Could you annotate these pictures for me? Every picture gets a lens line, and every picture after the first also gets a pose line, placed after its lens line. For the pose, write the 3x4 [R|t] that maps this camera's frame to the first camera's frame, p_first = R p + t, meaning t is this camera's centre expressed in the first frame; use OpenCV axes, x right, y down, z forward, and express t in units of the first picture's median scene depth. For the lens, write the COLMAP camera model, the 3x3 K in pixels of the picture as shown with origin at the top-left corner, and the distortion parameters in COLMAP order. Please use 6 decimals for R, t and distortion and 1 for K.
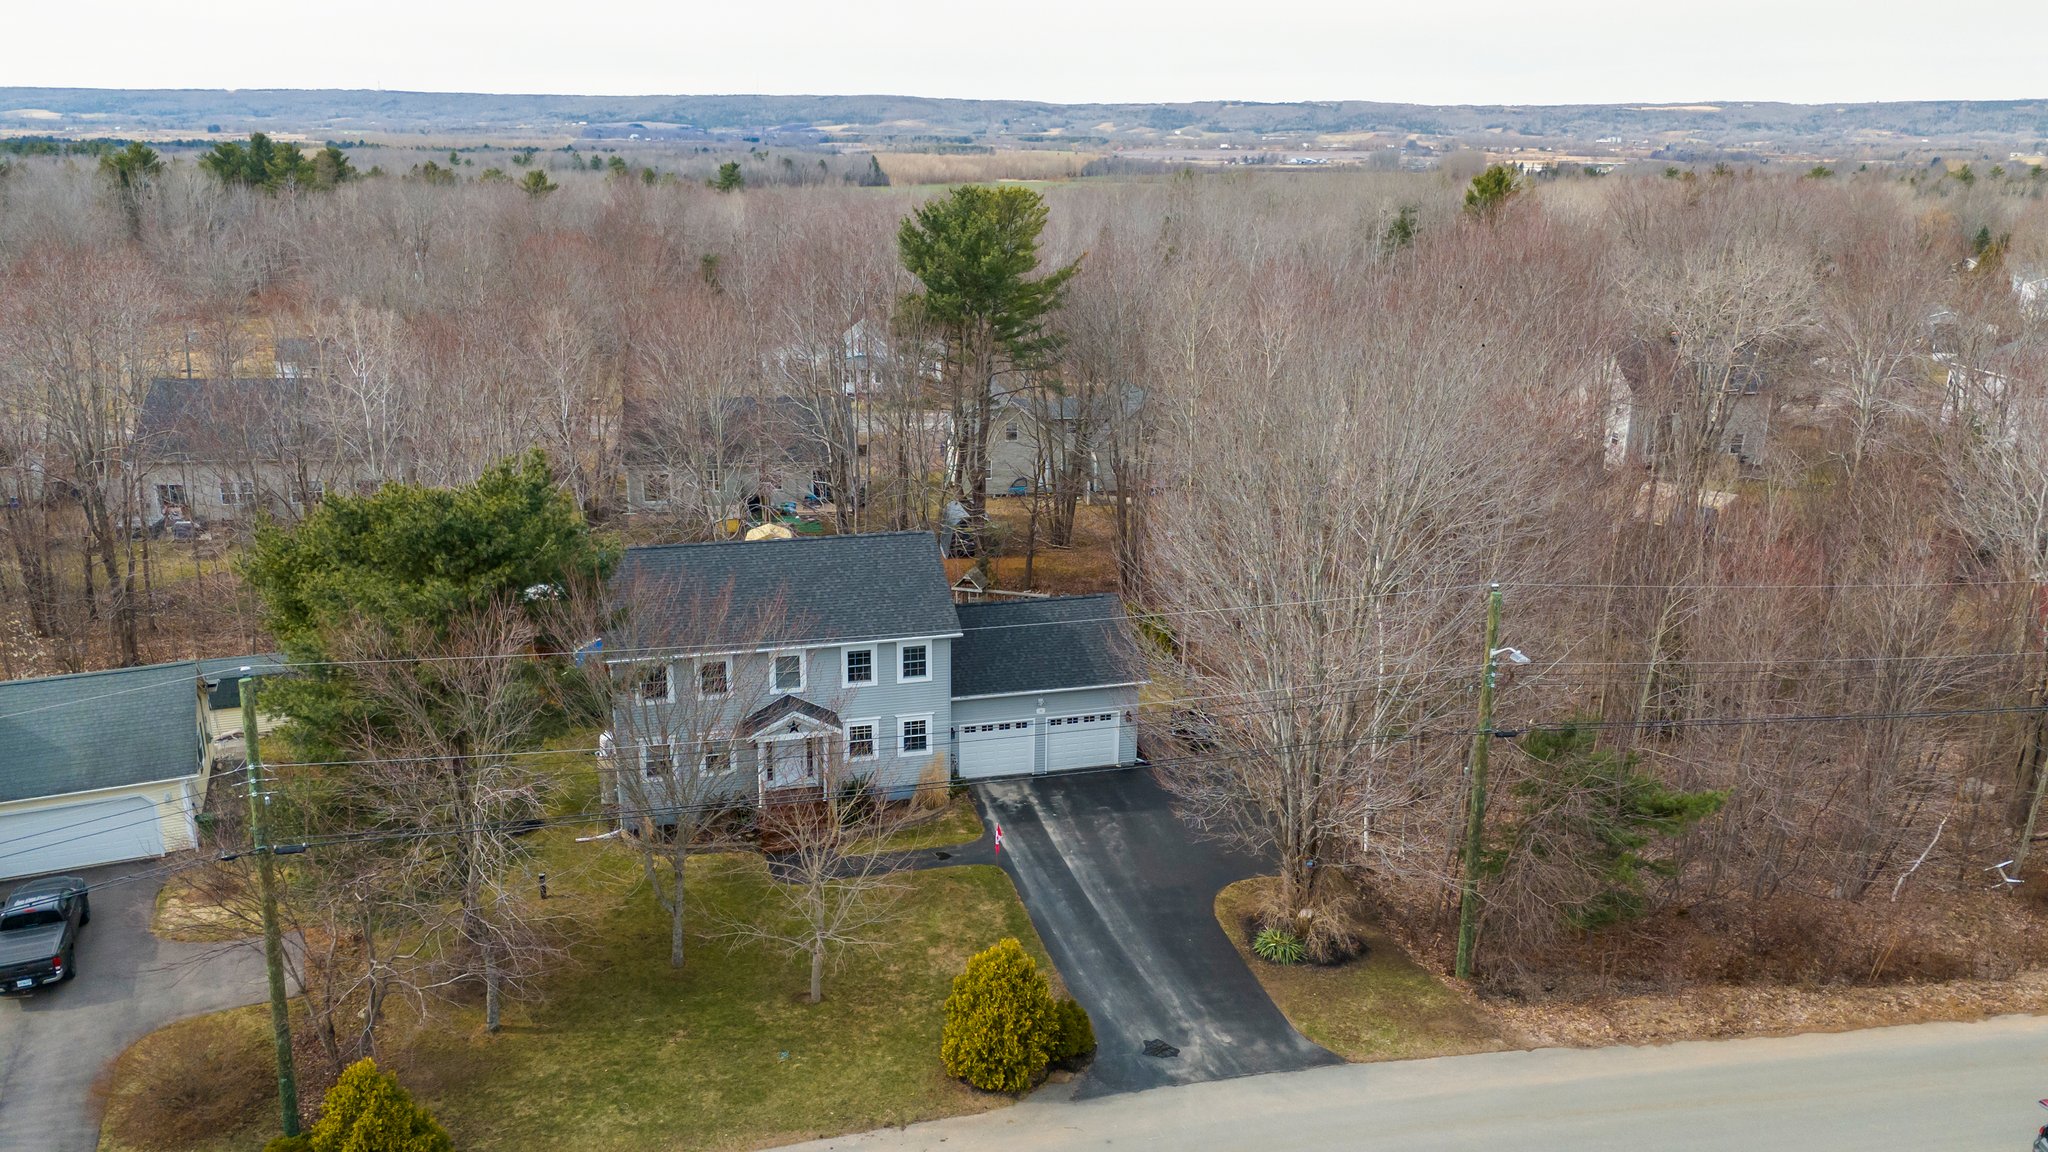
lens RADIAL K [[1503.1, 0, 1031.4], [0, 1503.1, 562.0], [0, 0, 1]] dist [0.075252, -0.065692]
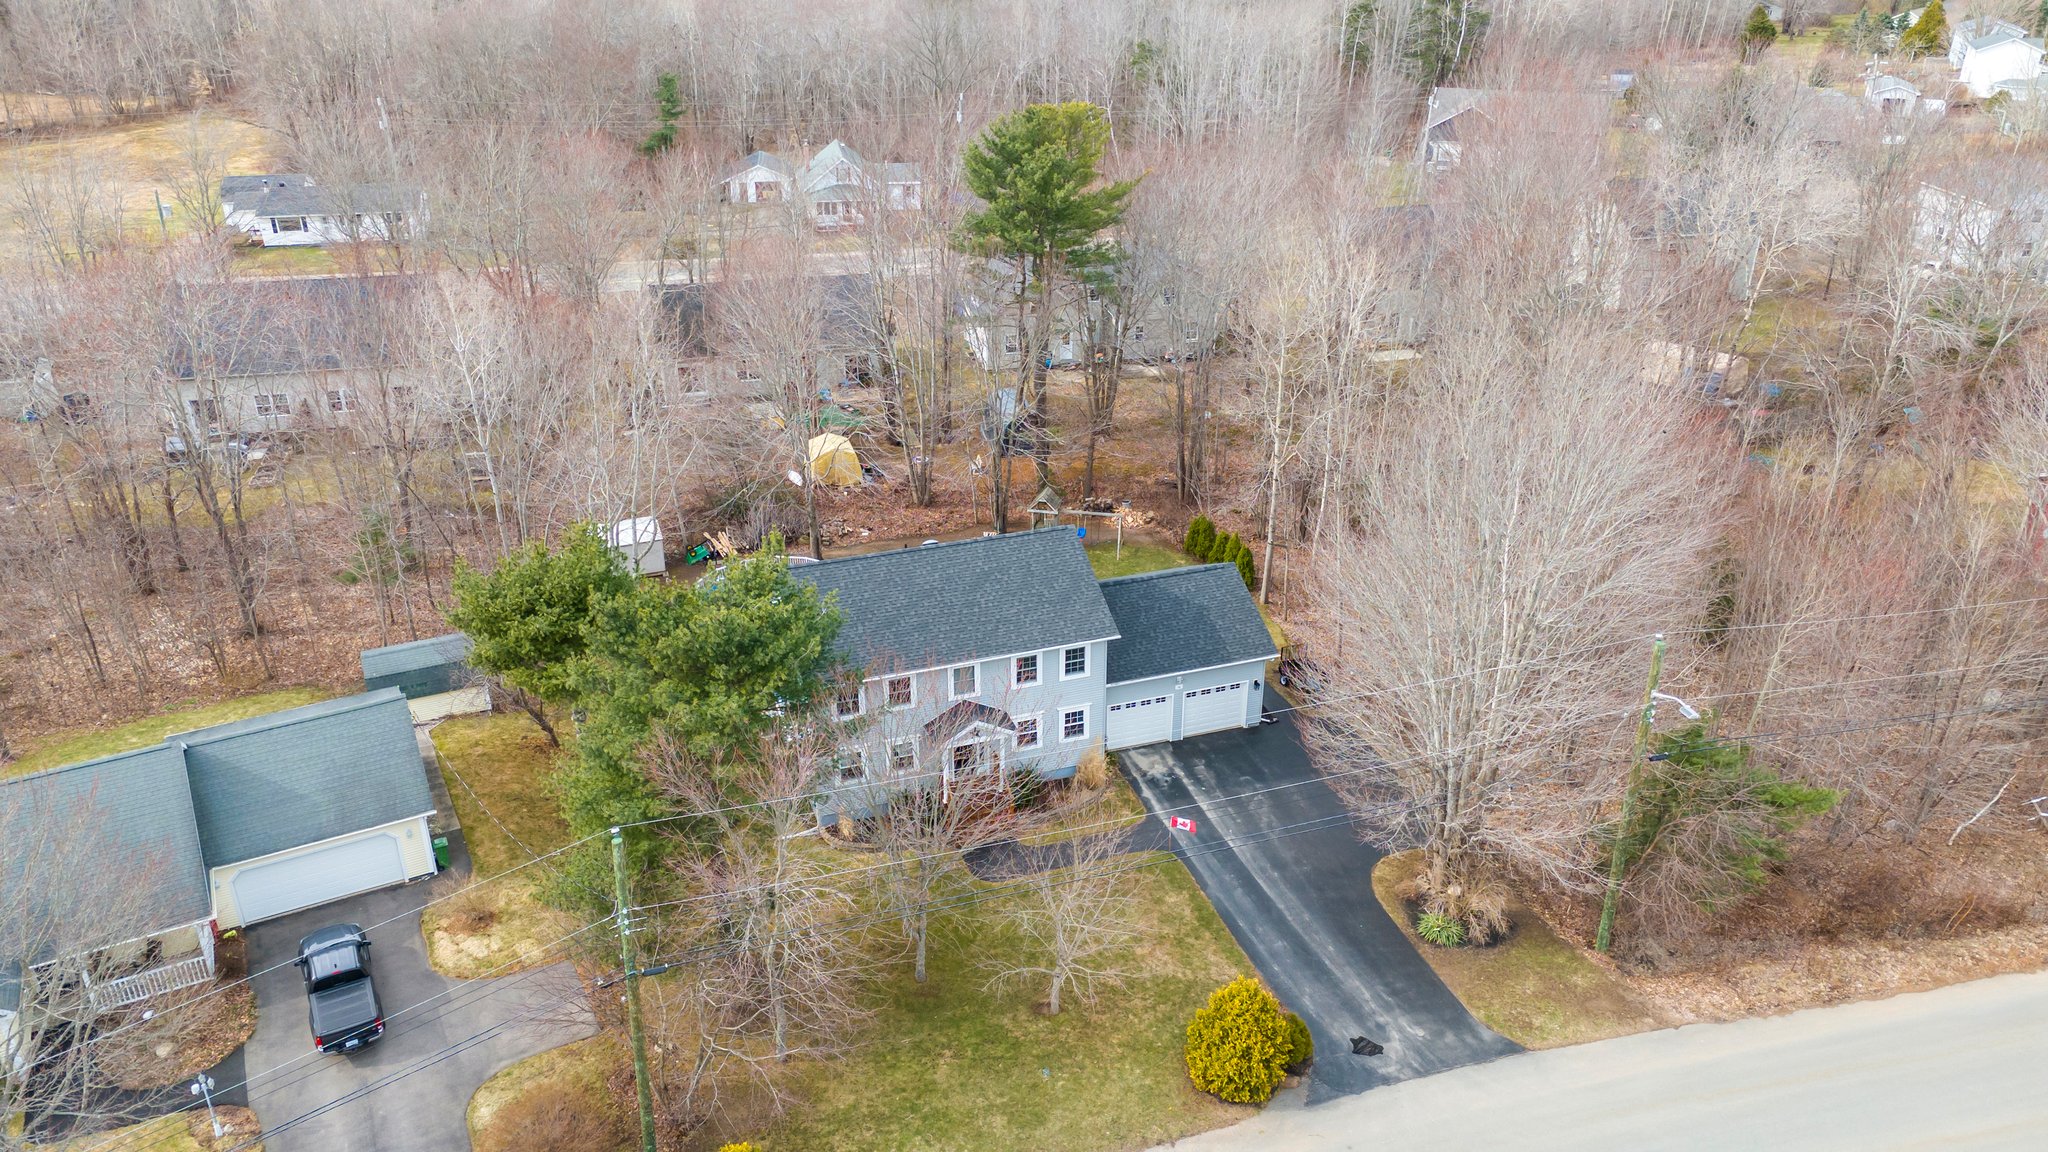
lens RADIAL K [[1503.1, 0, 1028.6], [0, 1503.1, 568.0], [0, 0, 1]] dist [0.075252, -0.065692]
pose [[0.997474, -0.040443, 0.058402, -0.208224], [0.029380, 0.983376, 0.179187, -0.234342], [-0.064678, -0.177018, 0.982080, -0.052025]]
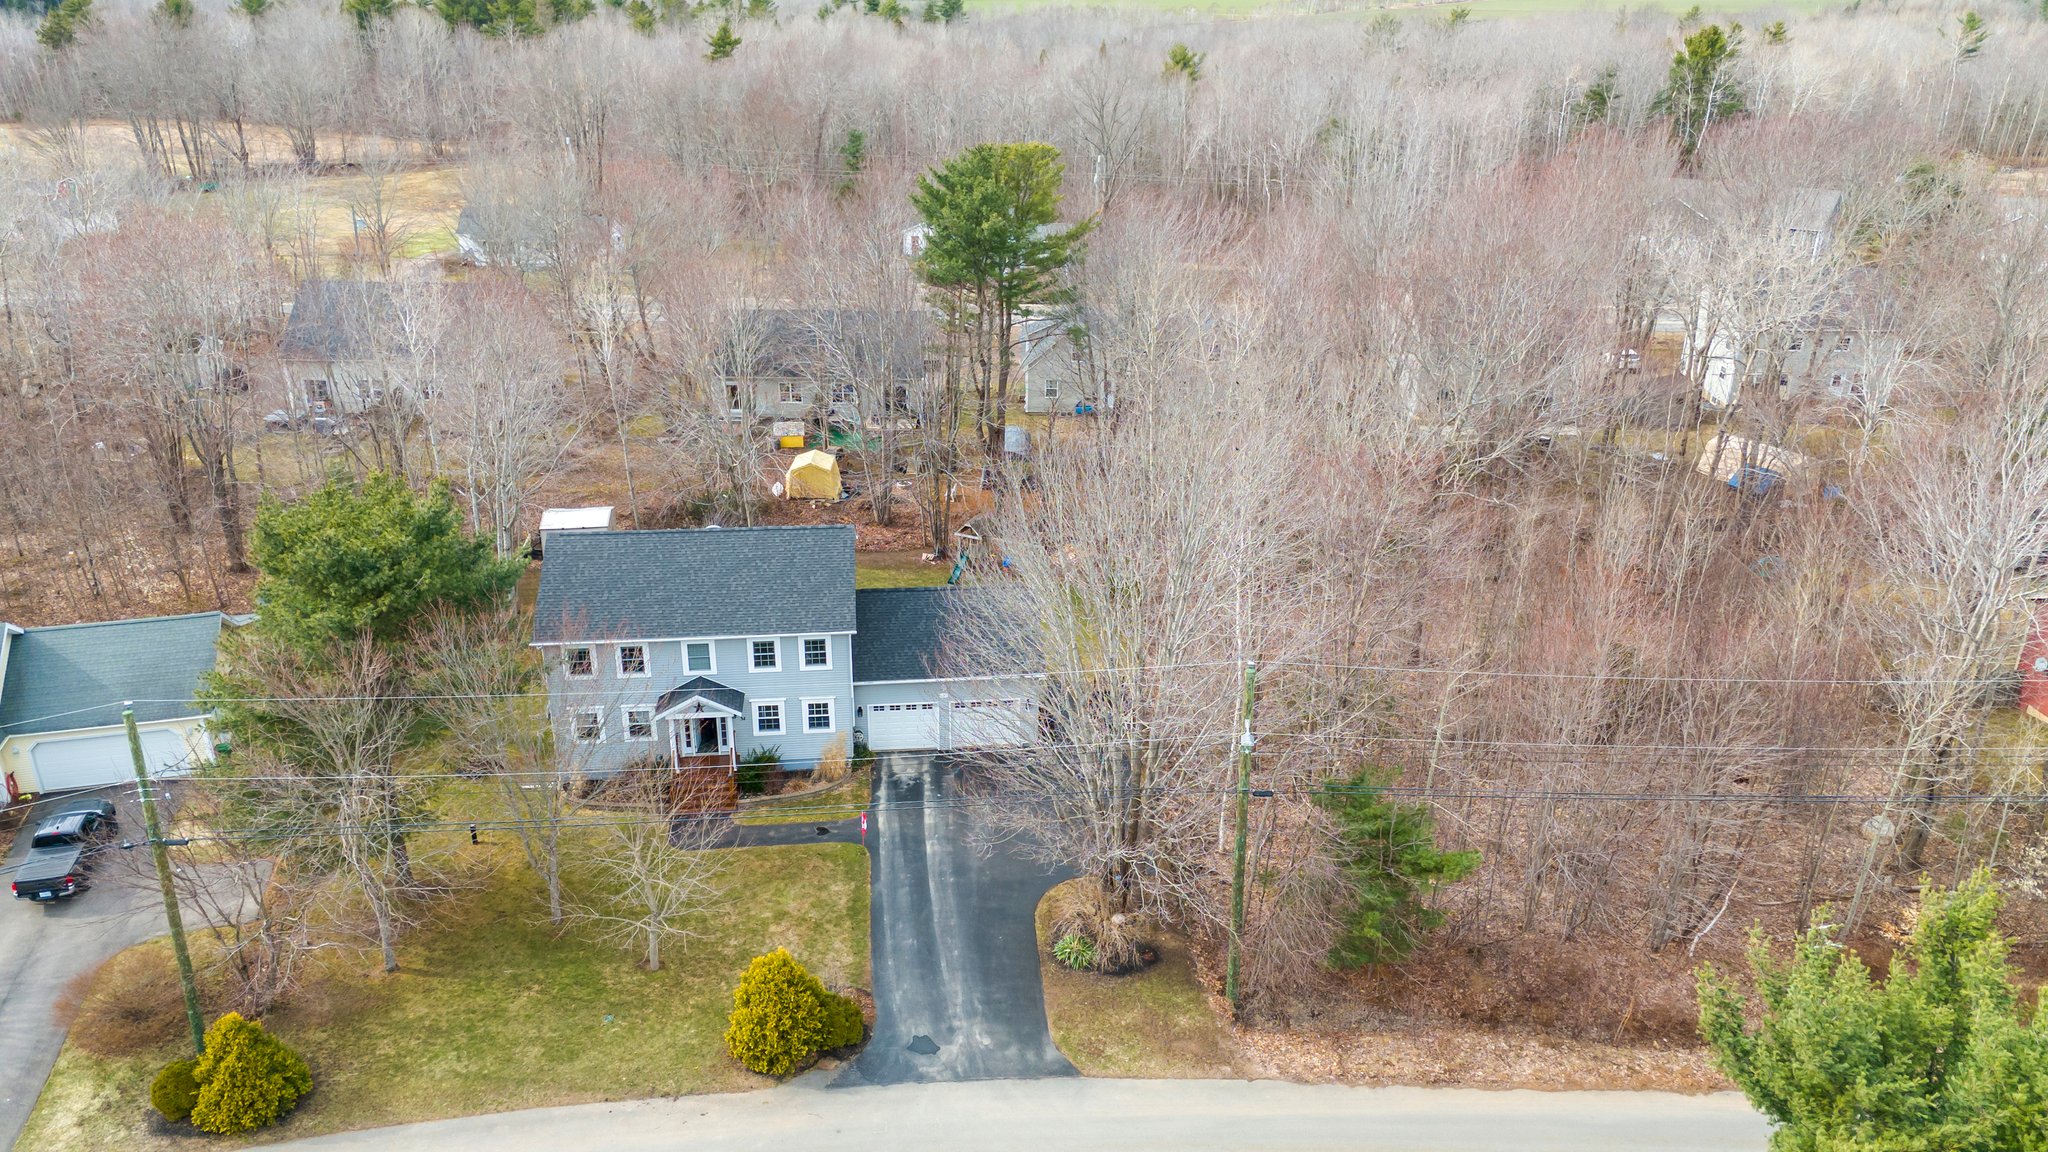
lens RADIAL K [[1503.1, 0, 1028.3], [0, 1503.1, 566.4], [0, 0, 1]] dist [0.075252, -0.065692]
pose [[0.986619, 0.060902, -0.151238, 0.291258], [-0.042041, 0.991276, 0.124918, -0.171277], [0.157527, -0.116888, 0.980573, -0.064891]]
